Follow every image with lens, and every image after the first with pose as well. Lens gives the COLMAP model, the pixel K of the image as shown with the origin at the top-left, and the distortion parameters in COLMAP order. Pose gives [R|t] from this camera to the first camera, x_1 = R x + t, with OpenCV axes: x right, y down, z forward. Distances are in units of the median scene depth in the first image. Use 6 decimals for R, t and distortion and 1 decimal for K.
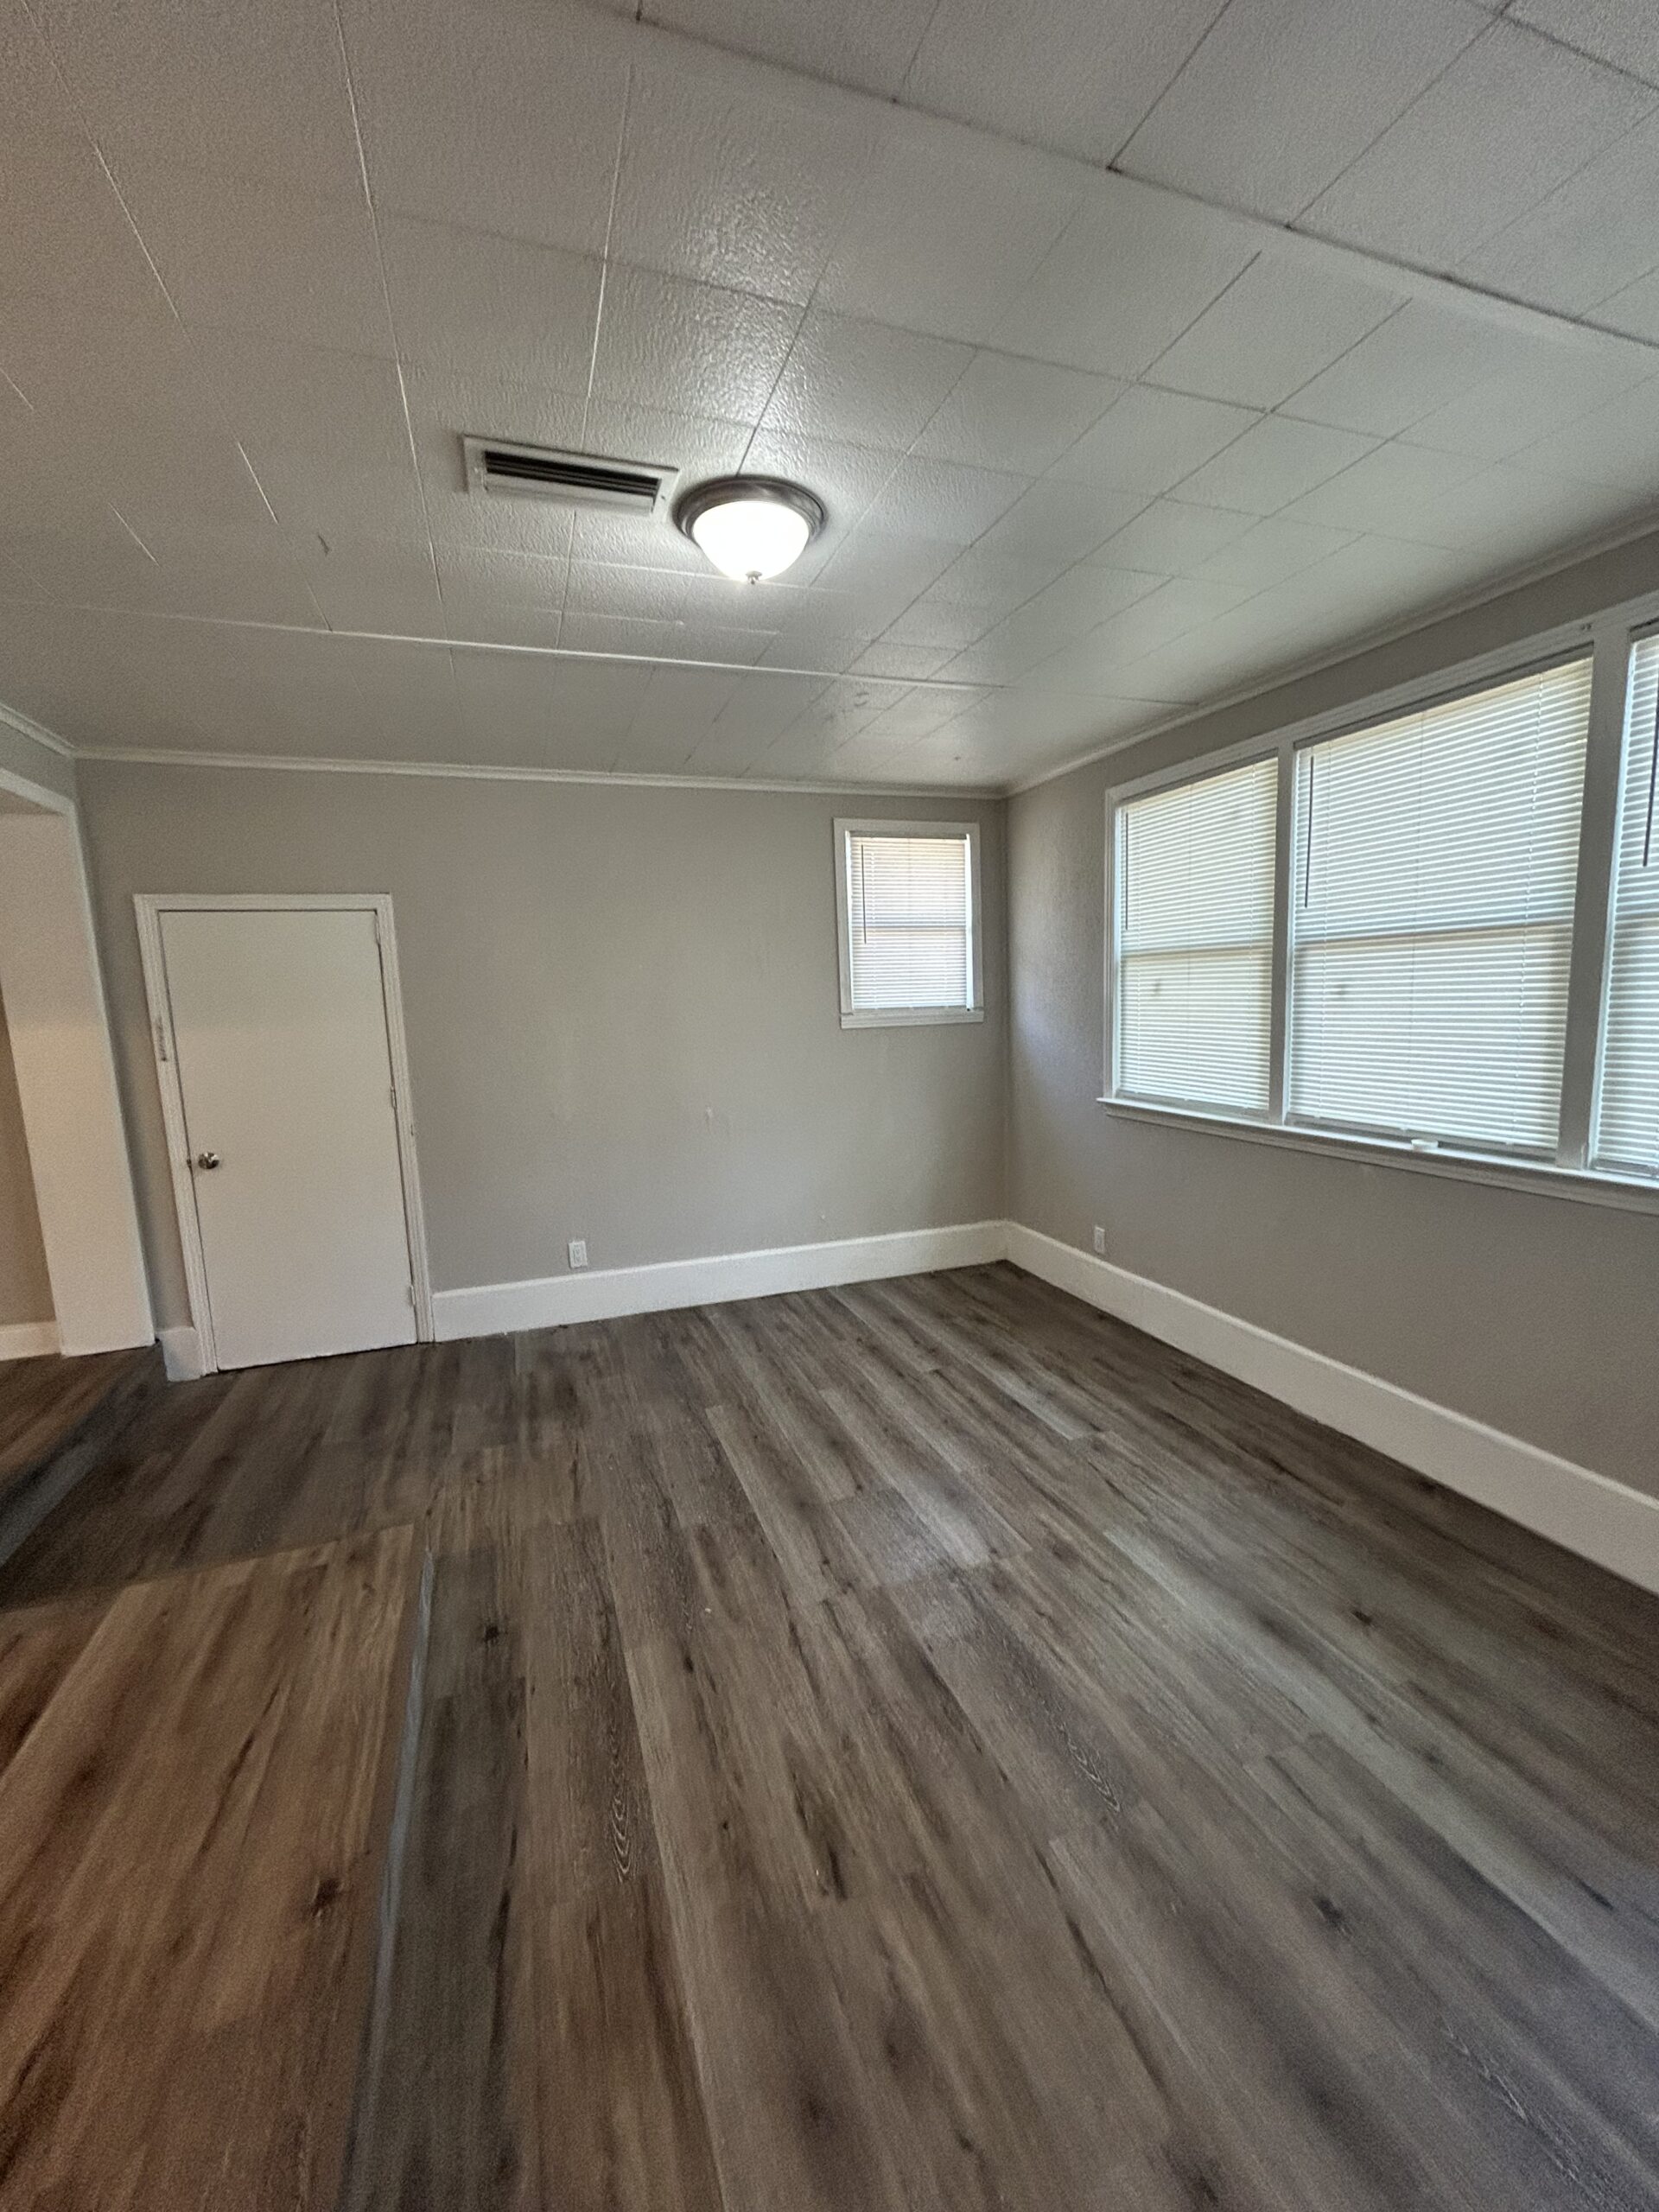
lens RADIAL K [[882.6, 0, 825.7], [0, 882.6, 1109.5], [0, 0, 1]] dist [-0.002990, 0.001265]
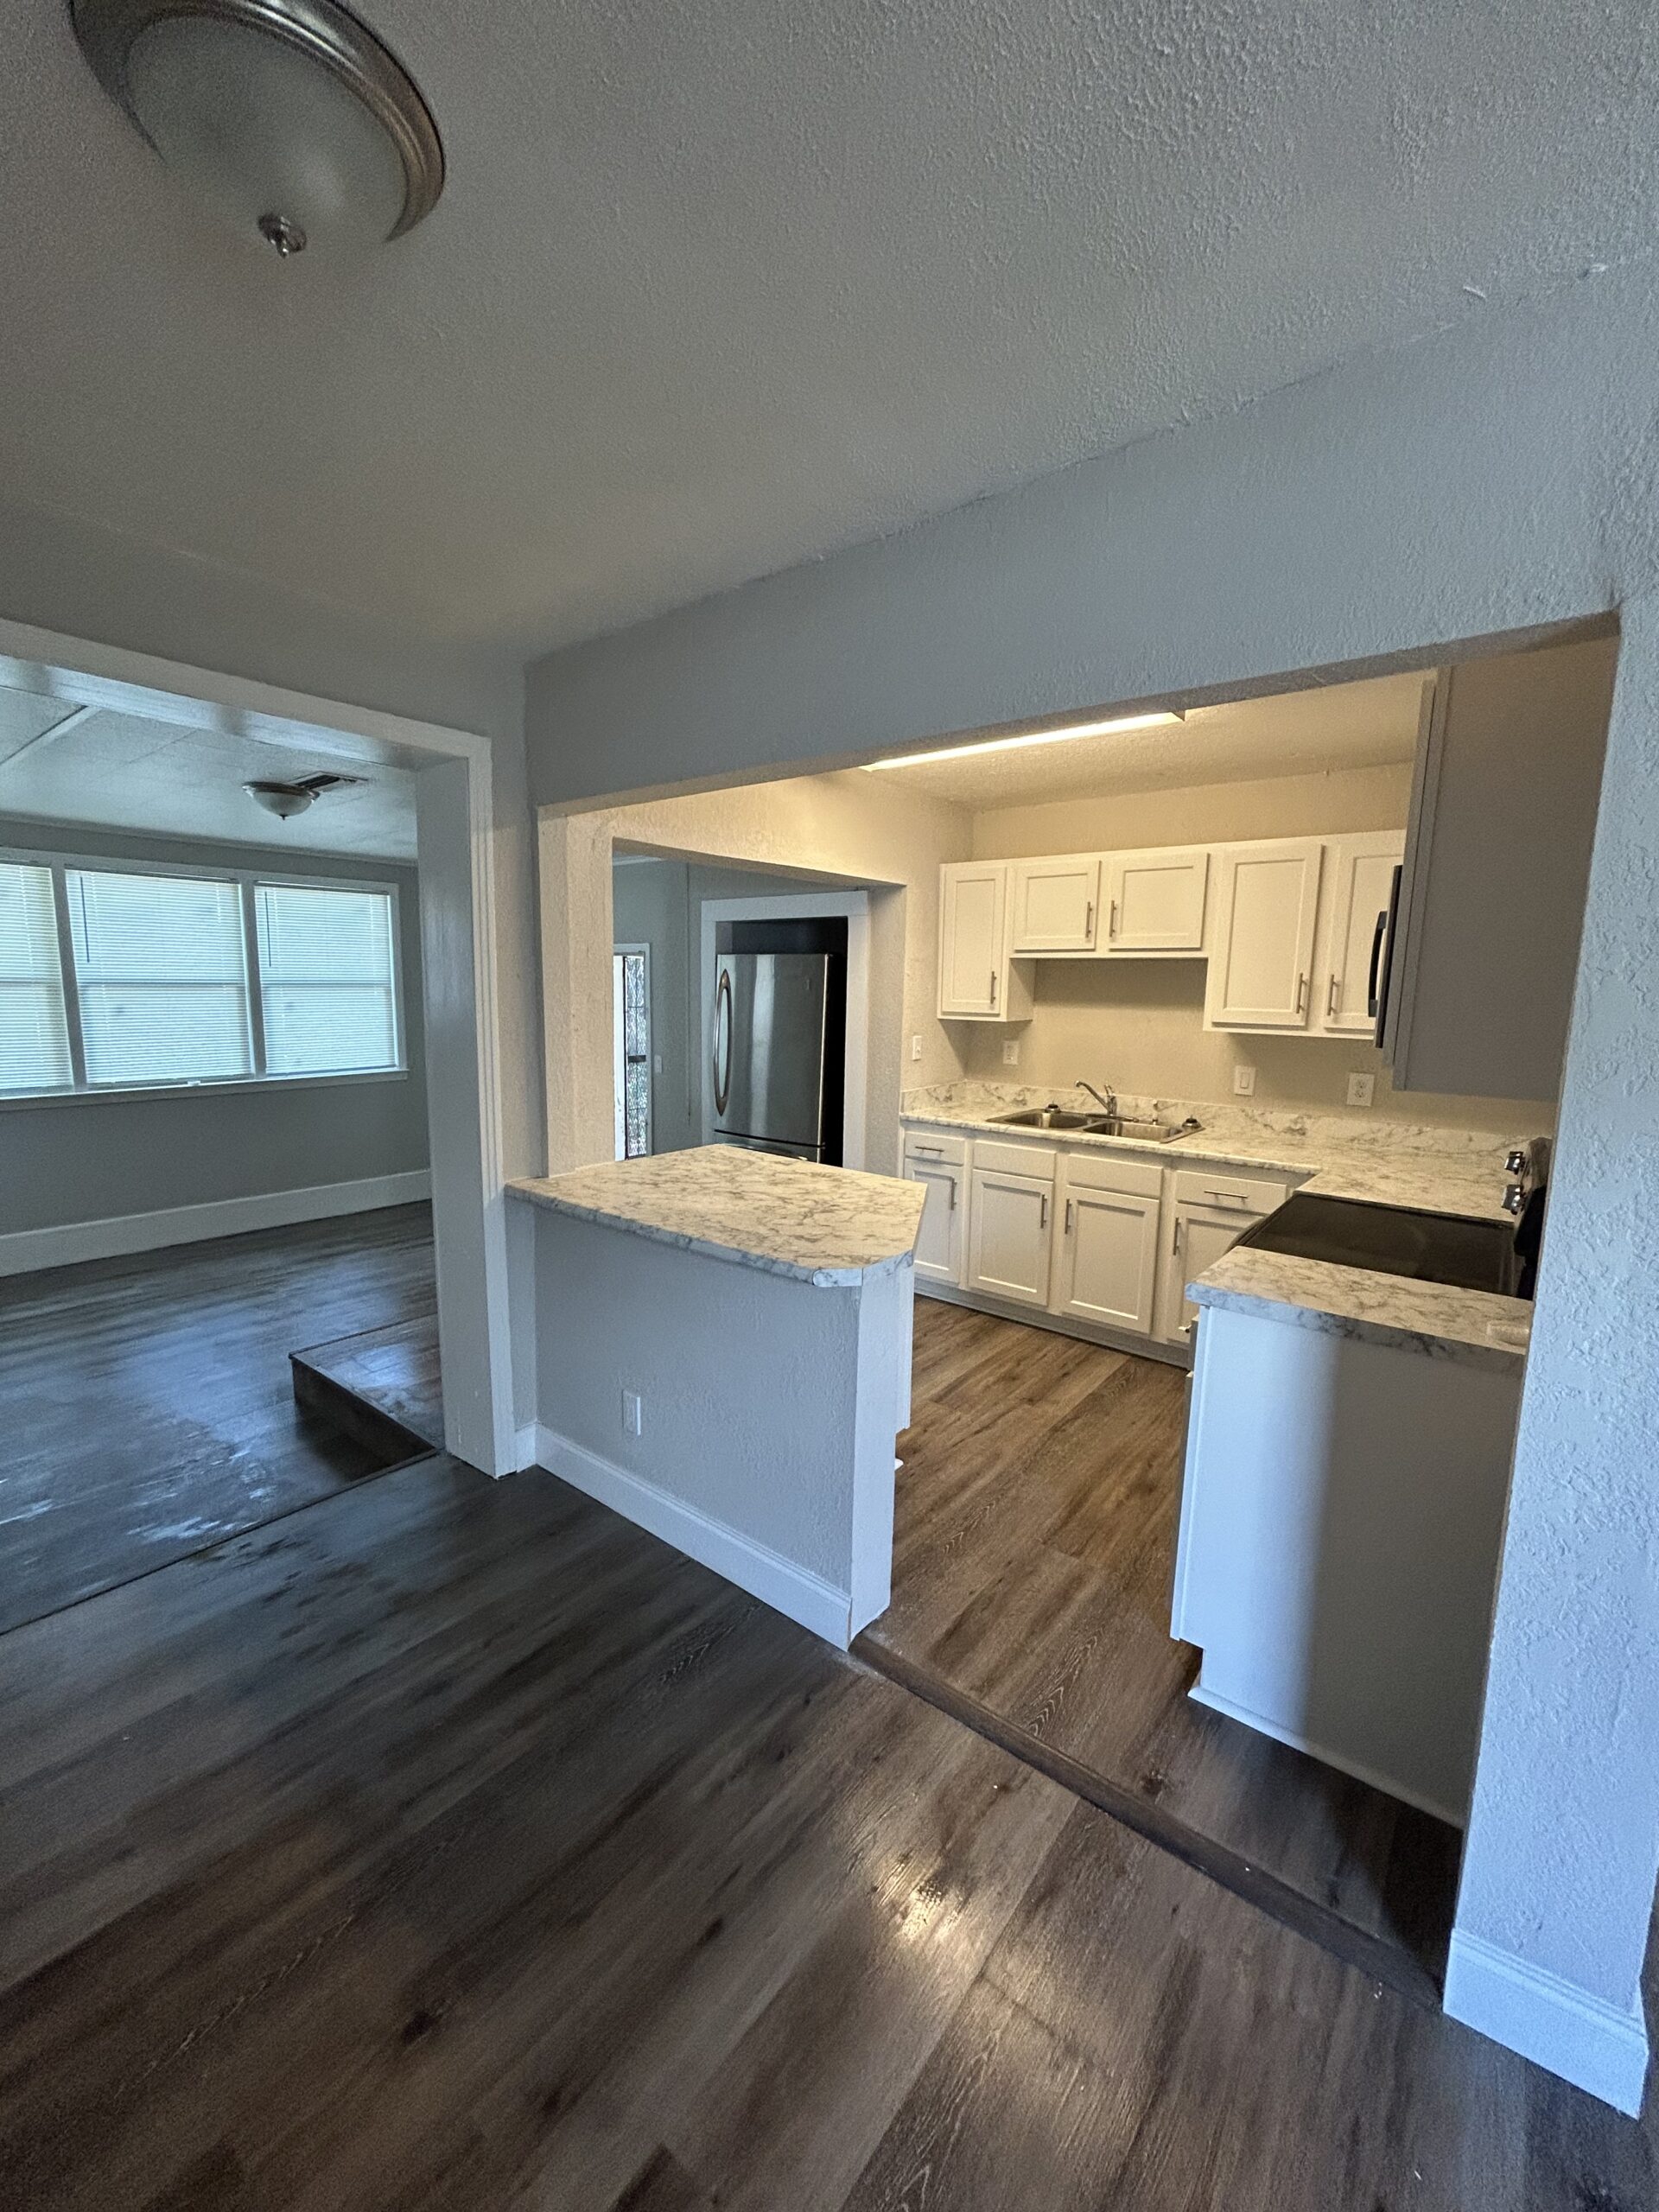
lens RADIAL K [[882.6, 0, 840.2], [0, 882.6, 1114.4], [0, 0, 1]] dist [-0.002990, 0.001265]
pose [[-0.535439, -0.074229, 0.841306, -1.587066], [0.126030, 0.977955, 0.166495, -0.036272], [-0.835118, 0.195178, -0.514280, 0.661385]]
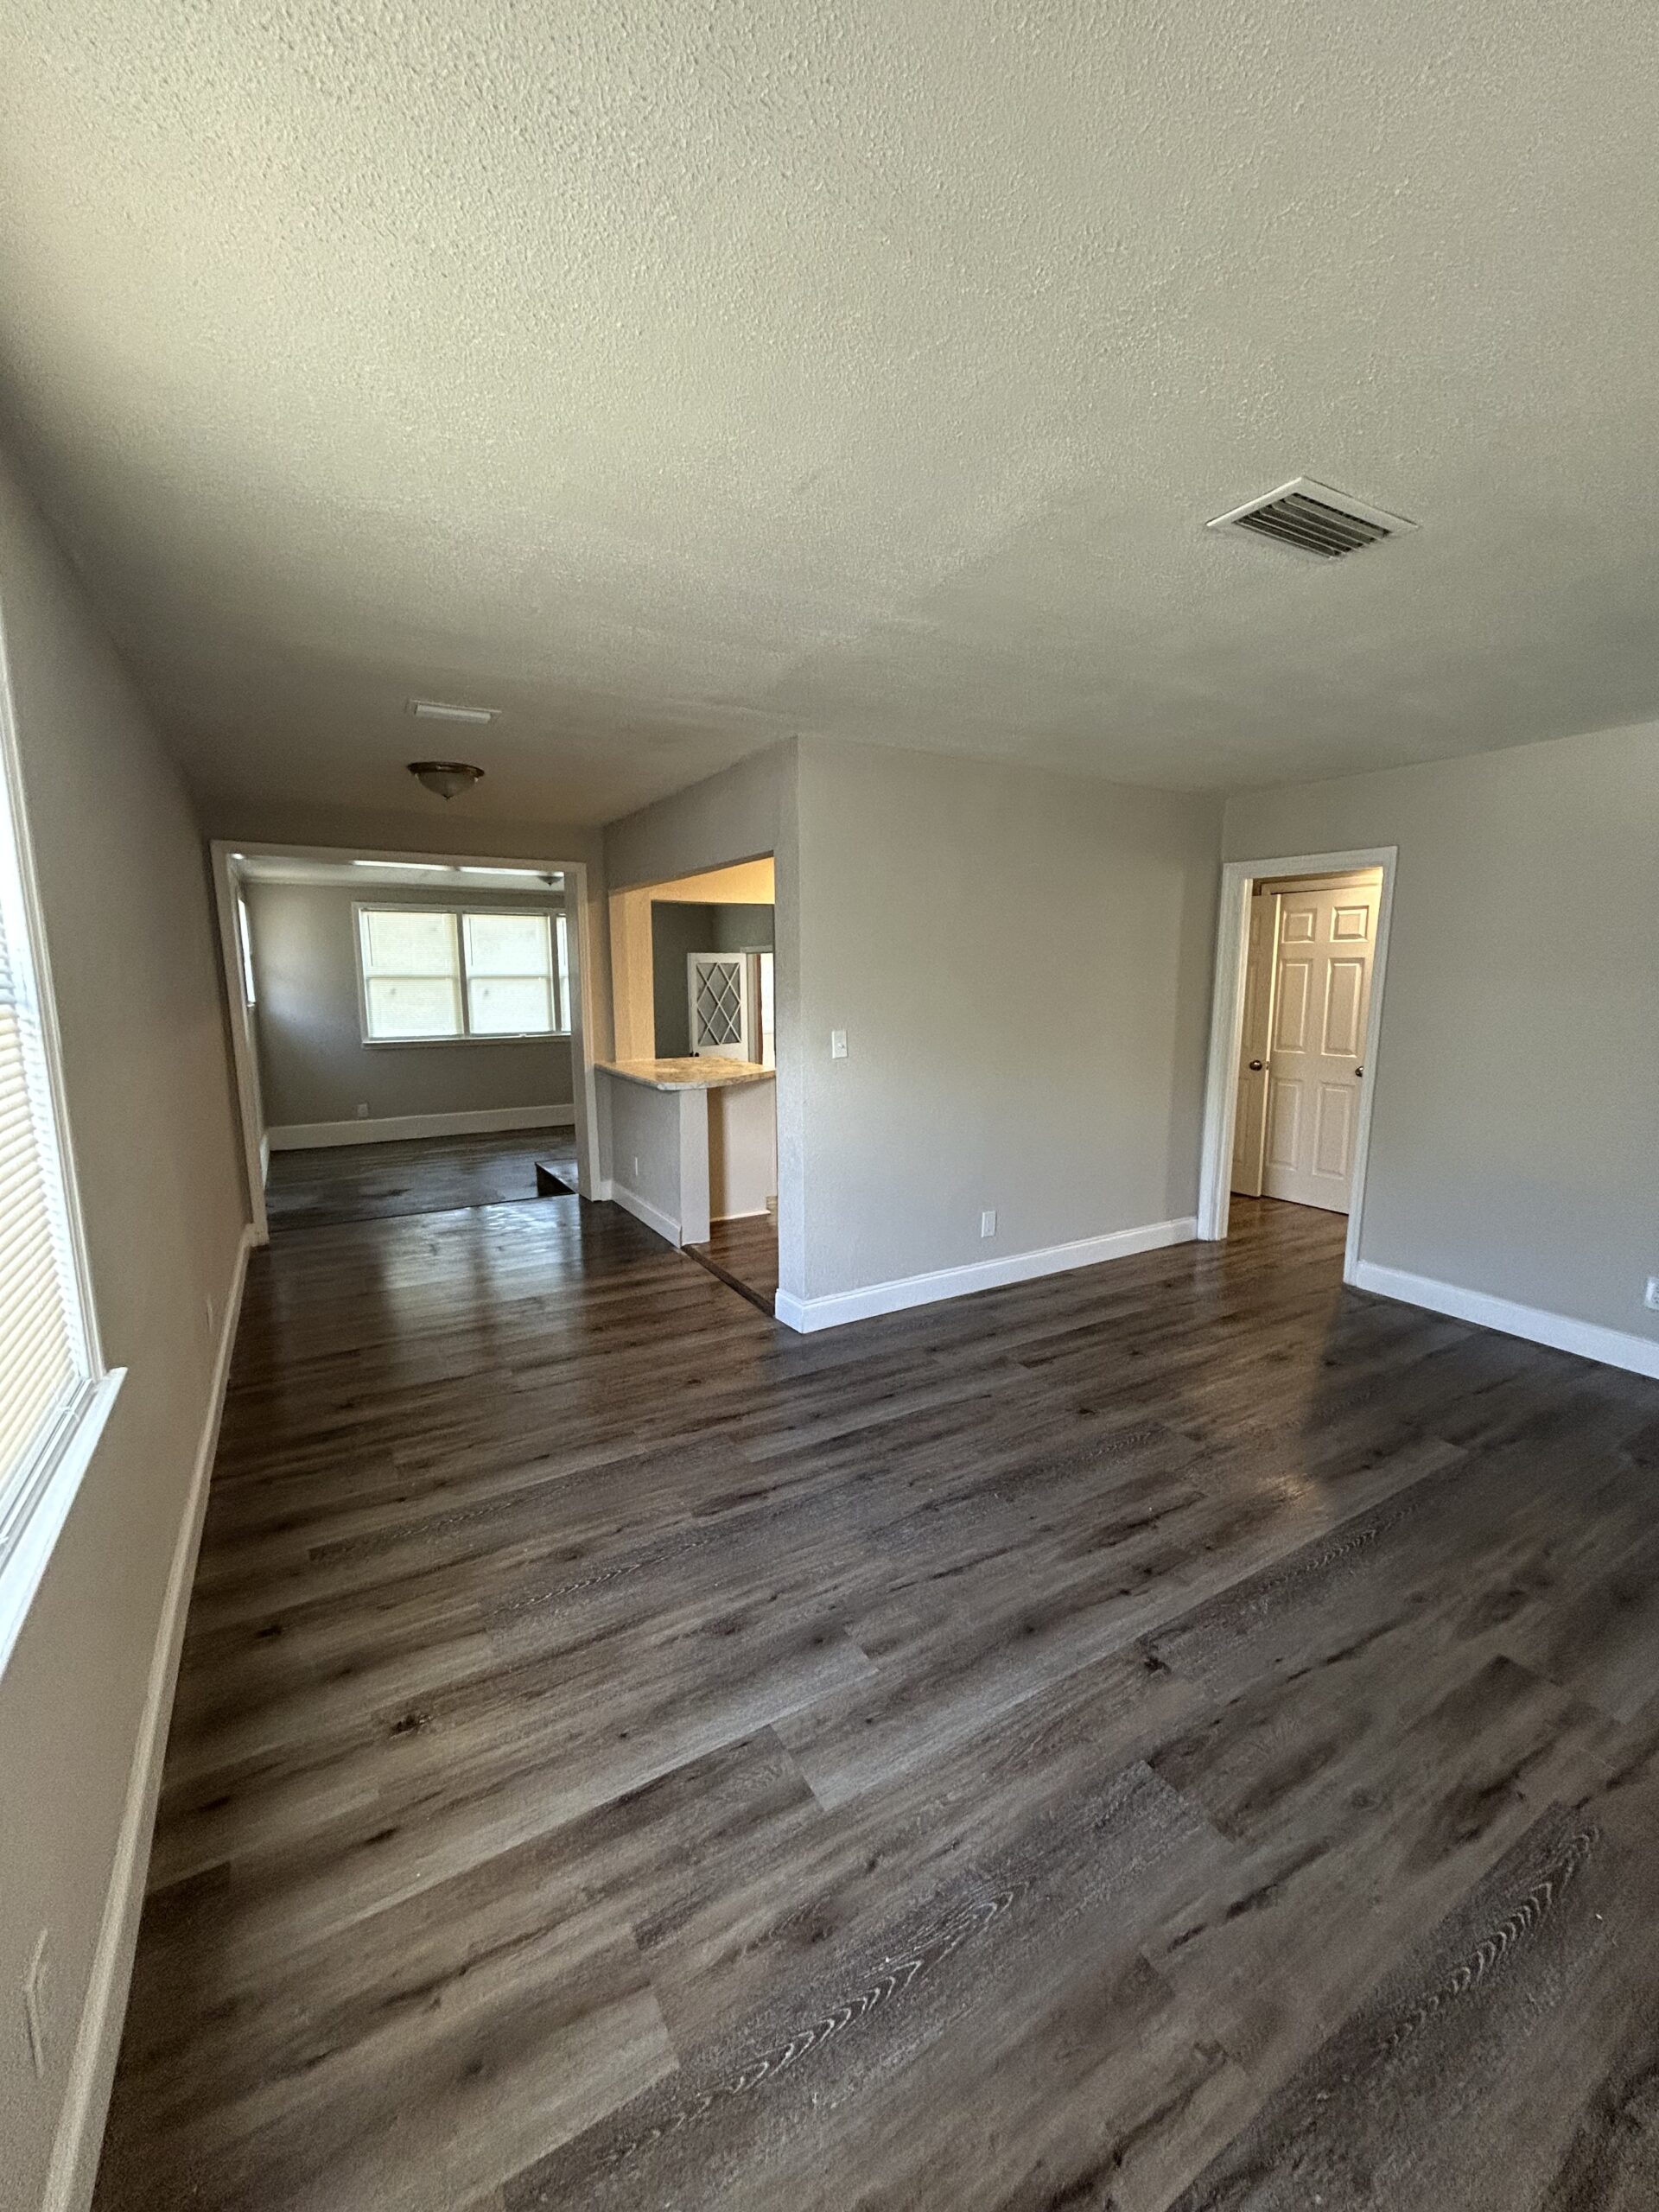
lens RADIAL K [[882.6, 0, 825.9], [0, 882.6, 1114.0], [0, 0, 1]] dist [-0.002990, 0.001265]
pose [[-0.197034, -0.098857, 0.975400, -2.557601], [0.146807, 0.980711, 0.129051, 0.059330], [-0.969343, 0.168623, -0.178721, 0.403697]]
